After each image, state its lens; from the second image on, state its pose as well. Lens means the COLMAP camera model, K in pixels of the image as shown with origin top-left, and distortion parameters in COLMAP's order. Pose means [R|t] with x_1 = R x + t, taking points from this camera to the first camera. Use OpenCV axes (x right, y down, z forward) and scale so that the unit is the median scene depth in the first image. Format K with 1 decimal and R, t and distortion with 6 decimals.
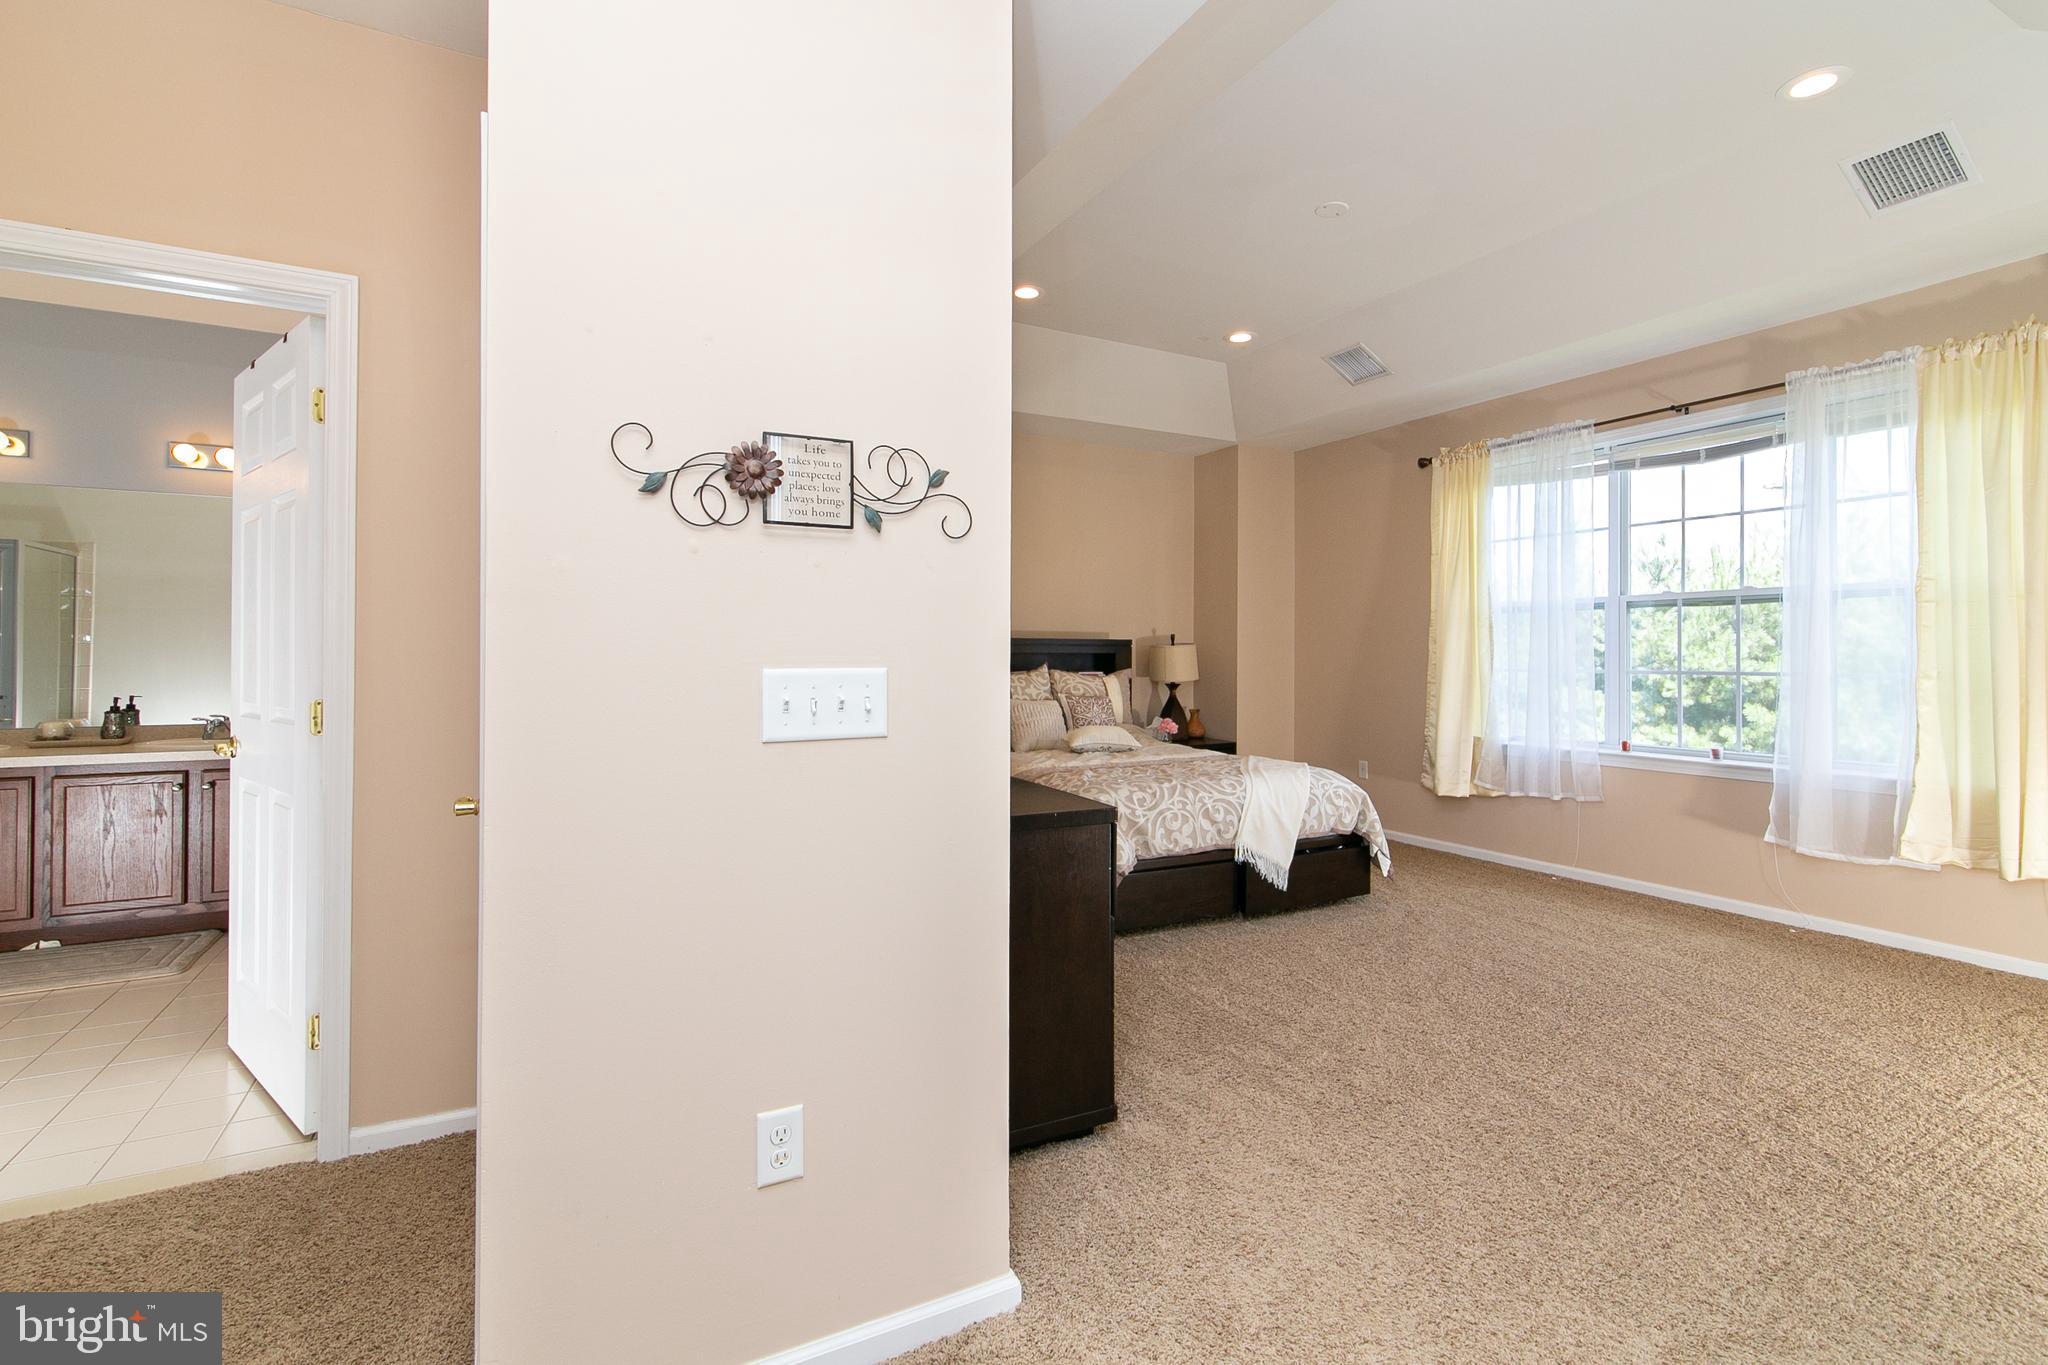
lens RADIAL K [[981.7, 0, 1026.5], [0, 981.7, 653.1], [0, 0, 1]] dist [-0.015571, 0.008117]
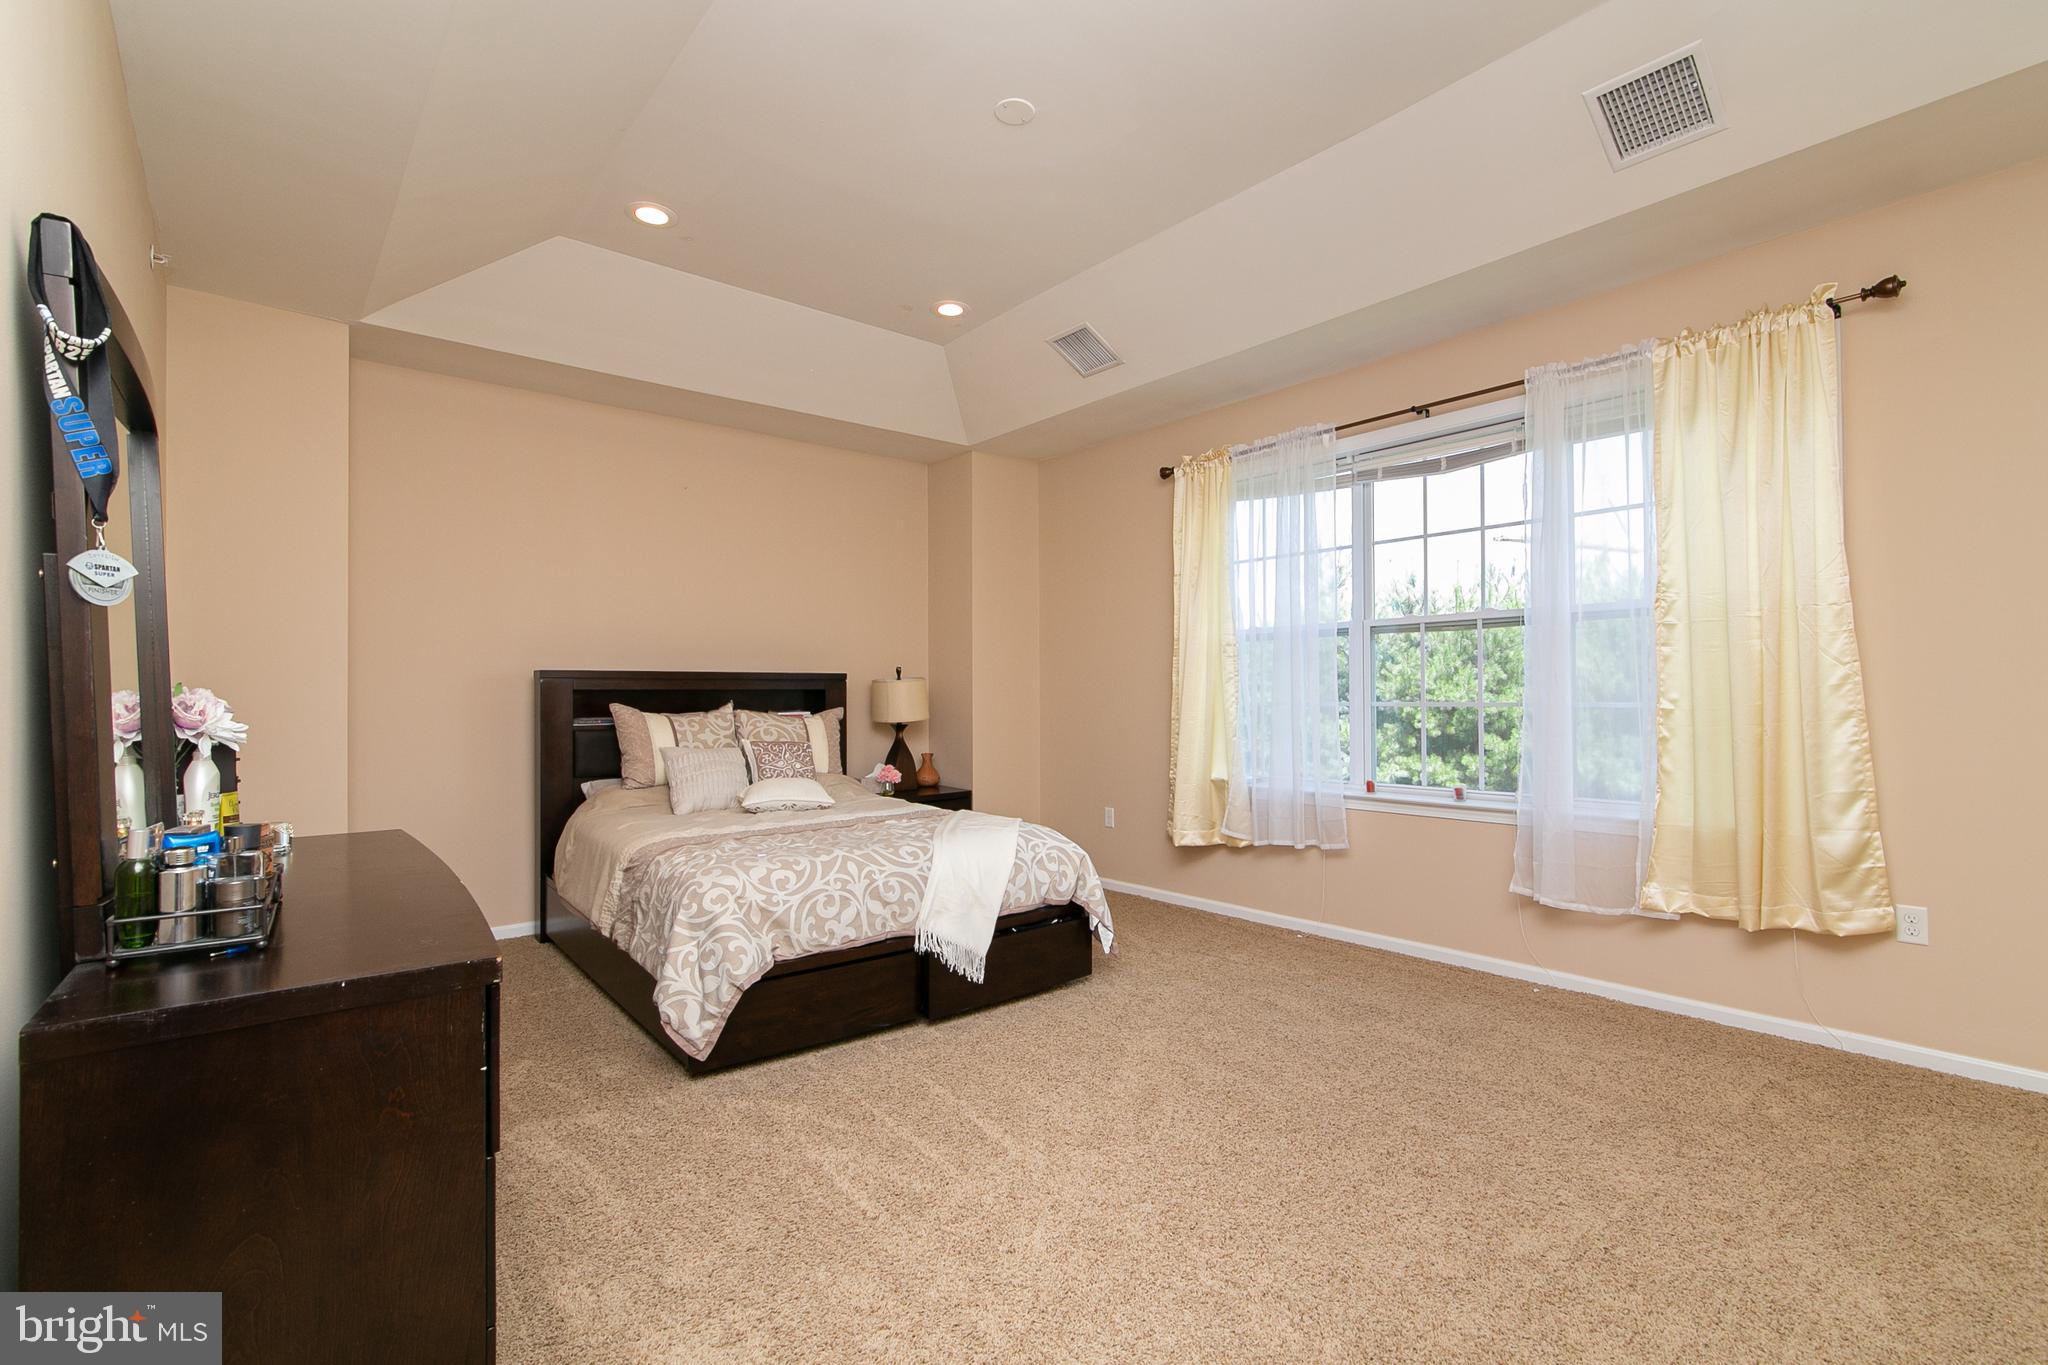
lens RADIAL K [[963.5, 0, 1063.2], [0, 963.5, 692.0], [0, 0, 1]] dist [-0.000598, -0.000223]
pose [[0.974641, -0.008288, 0.223620, 0.135977], [0.008444, 0.999964, 0.000259, 0.005101], [-0.223614, 0.001636, 0.974676, 0.192023]]
